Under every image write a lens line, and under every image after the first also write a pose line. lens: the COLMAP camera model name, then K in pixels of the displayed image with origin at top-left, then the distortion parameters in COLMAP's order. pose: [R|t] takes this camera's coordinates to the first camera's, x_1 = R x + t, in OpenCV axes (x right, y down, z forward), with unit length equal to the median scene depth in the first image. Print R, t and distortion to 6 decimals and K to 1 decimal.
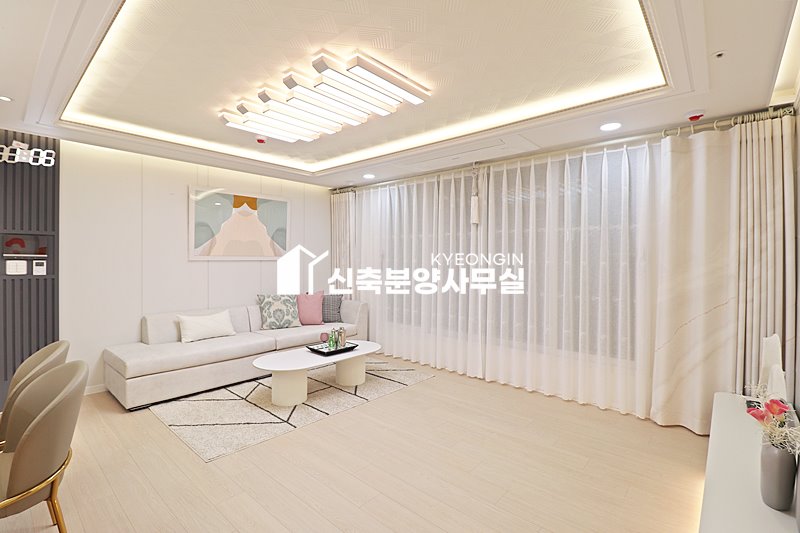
lens RADIAL K [[372.7, 0, 397.9], [0, 372.7, 261.5], [0, 0, 1]] dist [0.002184, -0.014397]
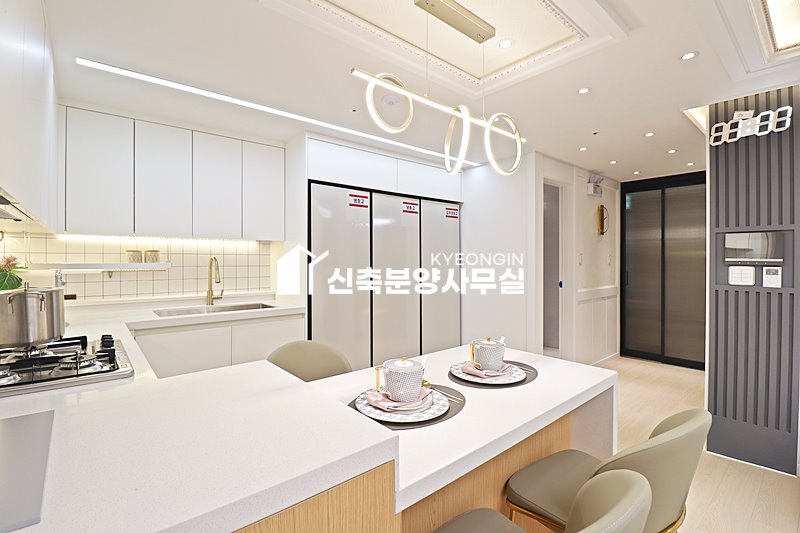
lens RADIAL K [[372.7, 0, 397.9], [0, 372.7, 261.5], [0, 0, 1]] dist [0.002184, -0.014397]
pose [[-0.147113, 0.002400, -0.989117, -0.160555], [-0.007125, 0.999969, 0.003486, -0.010346], [0.989094, 0.007560, -0.147092, 0.383931]]
